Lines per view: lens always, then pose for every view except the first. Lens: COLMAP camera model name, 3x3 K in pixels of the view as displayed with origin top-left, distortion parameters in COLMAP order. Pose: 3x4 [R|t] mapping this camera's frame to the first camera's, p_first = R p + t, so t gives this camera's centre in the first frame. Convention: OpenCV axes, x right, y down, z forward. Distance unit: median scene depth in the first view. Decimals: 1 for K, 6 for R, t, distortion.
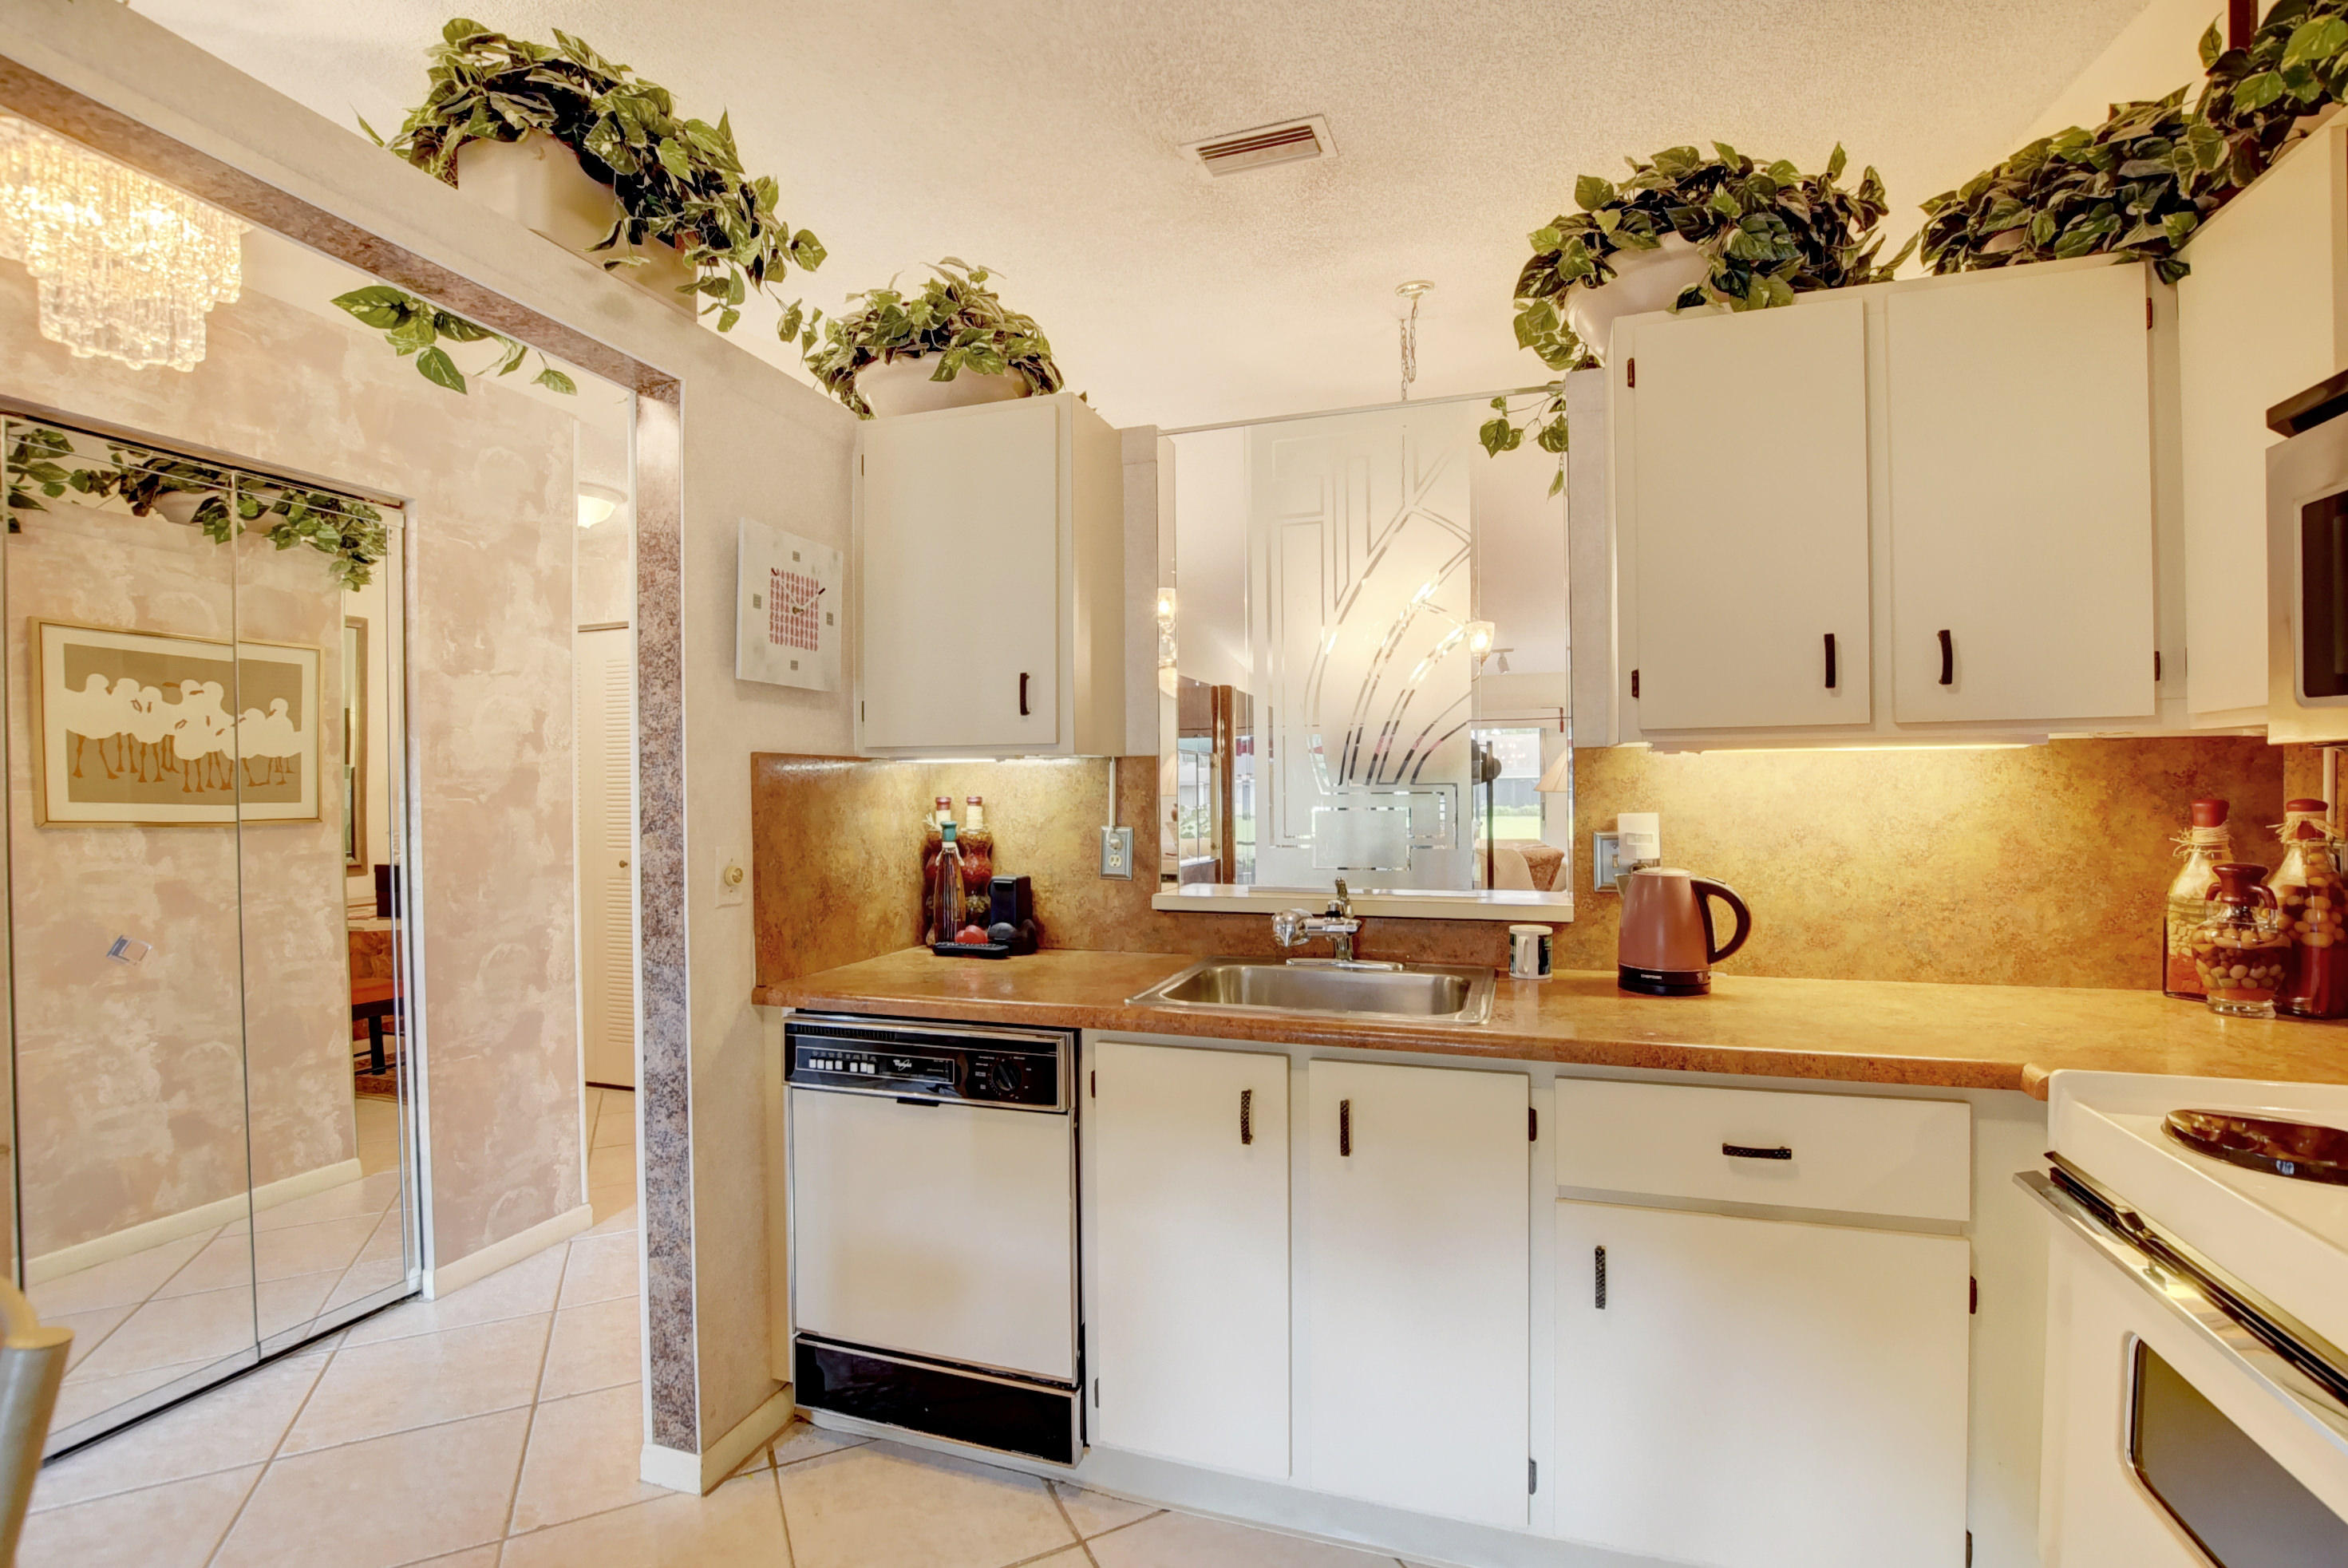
lens RADIAL K [[1043.4, 0, 1176.0], [0, 1043.4, 791.3], [0, 0, 1]] dist [-0.026274, 0.000226]
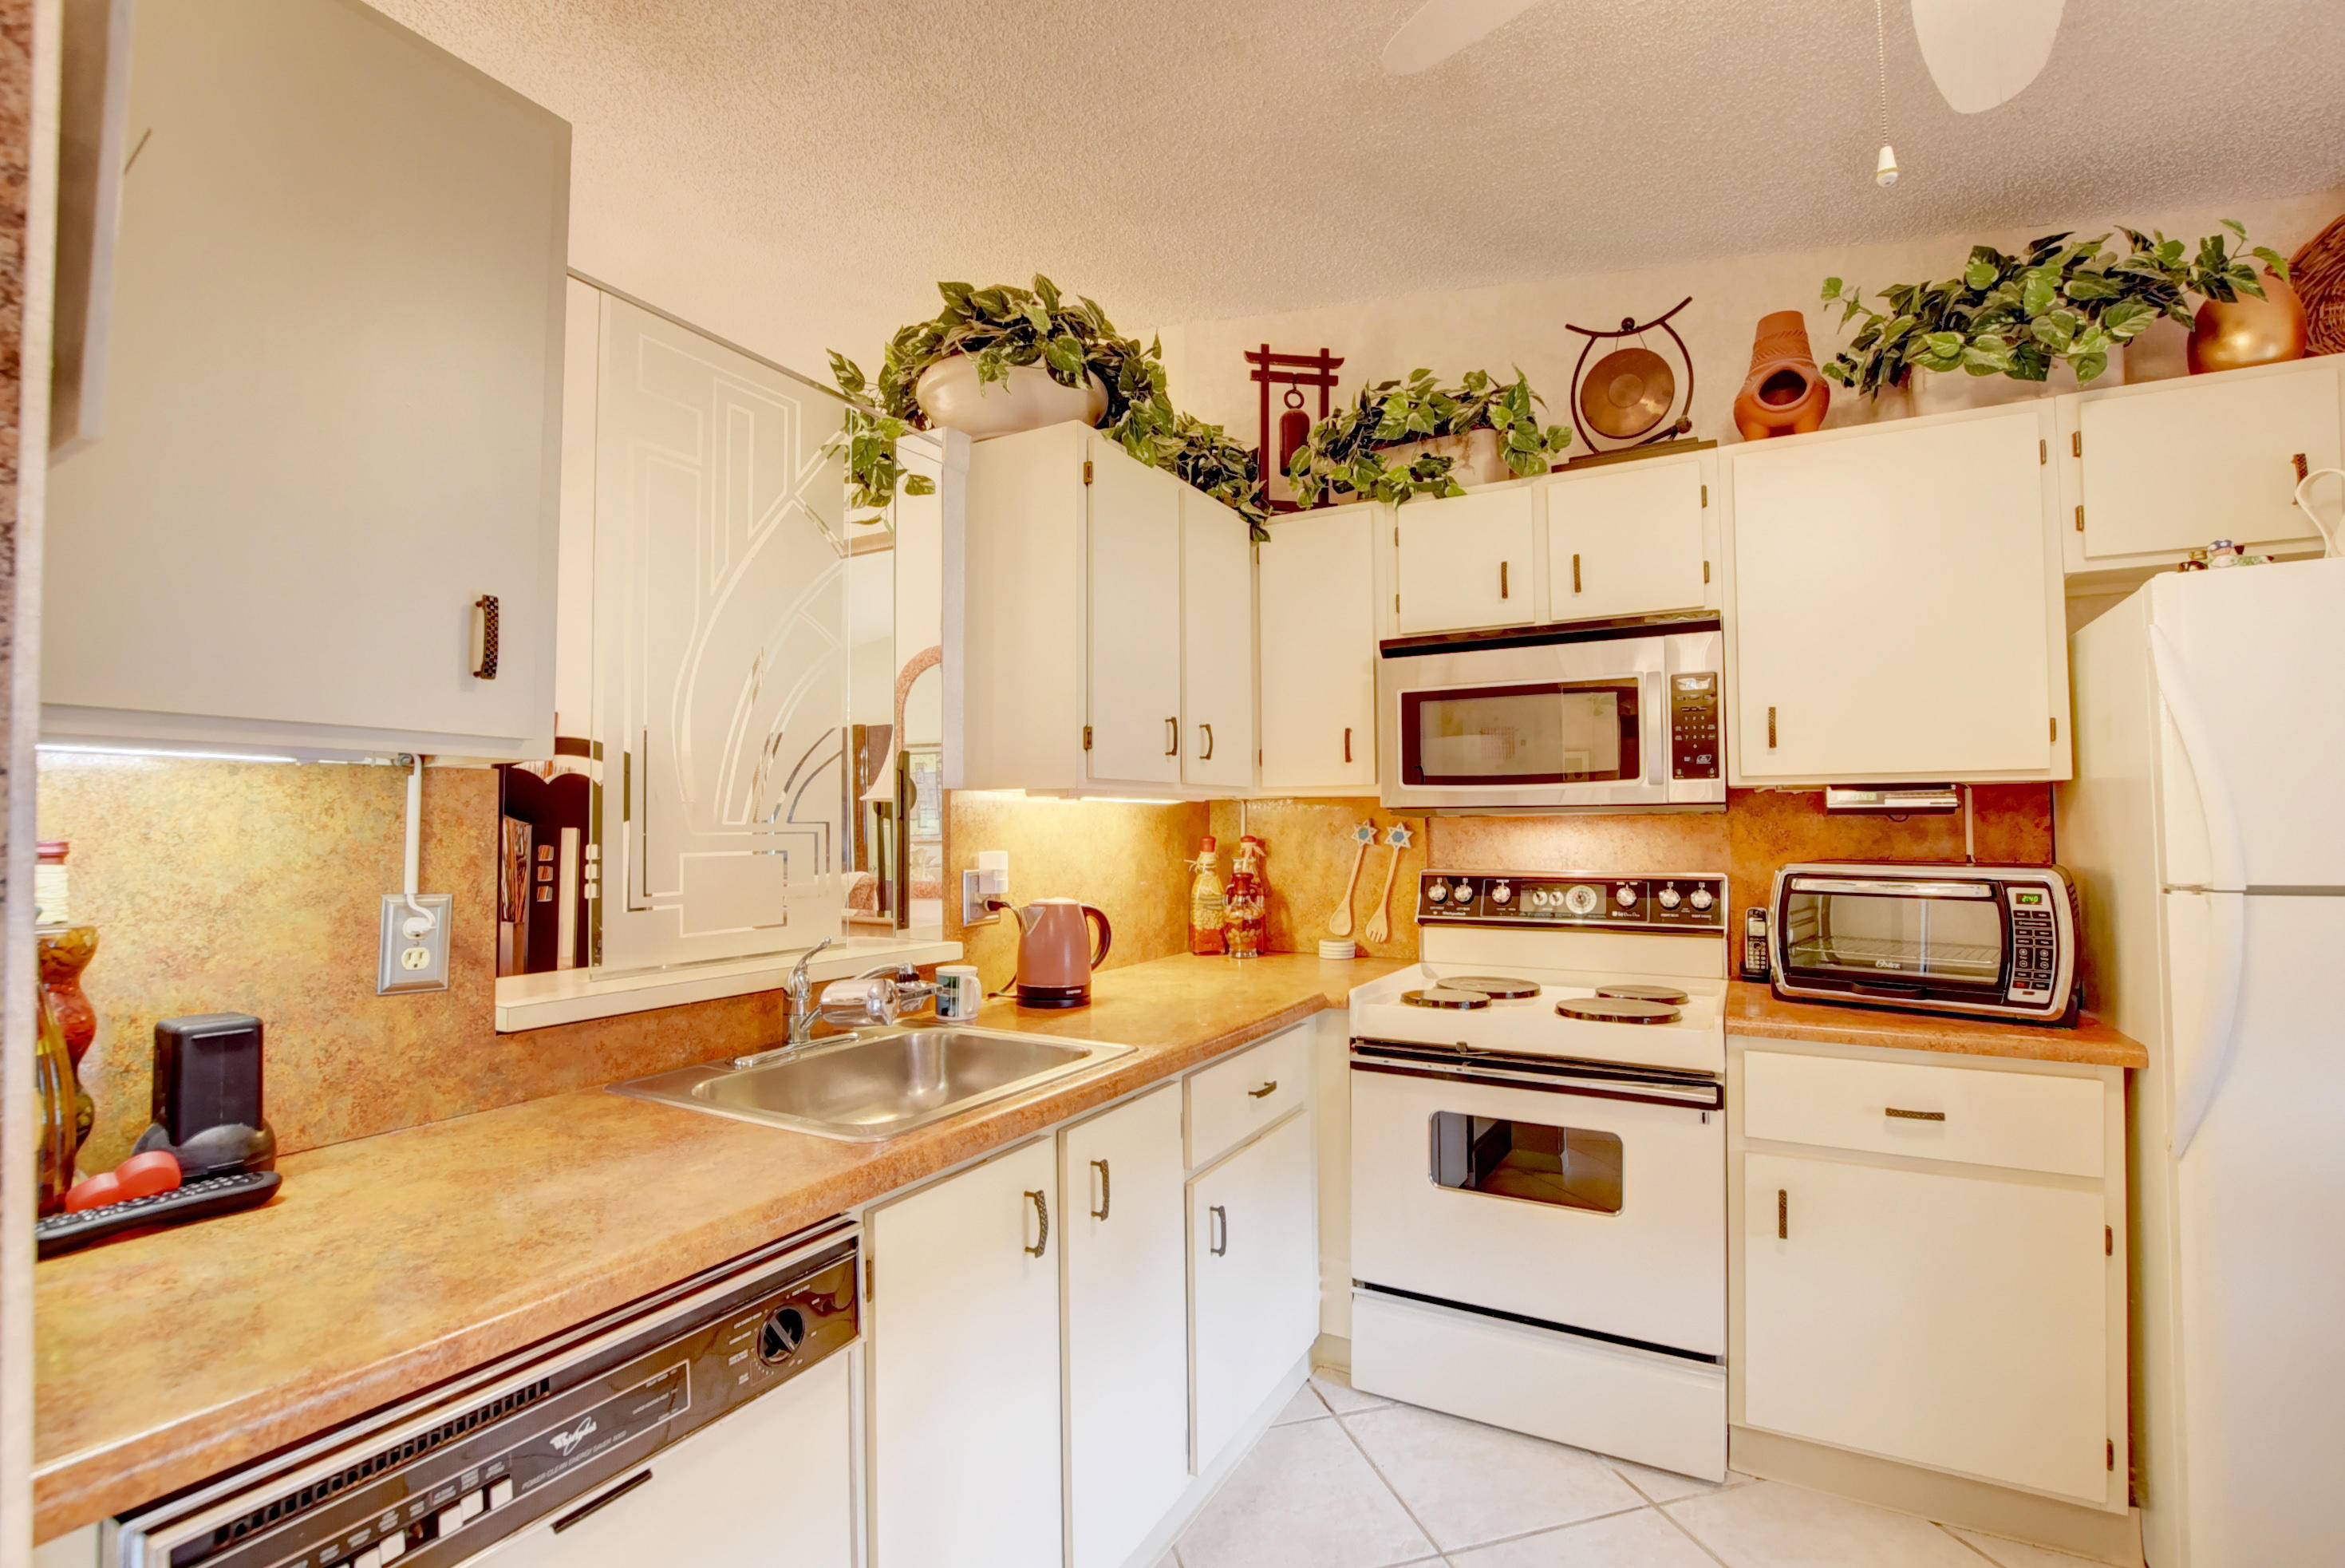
lens RADIAL K [[1042.2, 0, 1178.0], [0, 1042.2, 791.9], [0, 0, 1]] dist [-0.026274, 0.000226]
pose [[0.182278, 0.039899, 0.982437, -1.035324], [0.003254, 0.999146, -0.041181, 0.008042], [-0.983242, 0.010703, 0.181992, 1.042414]]
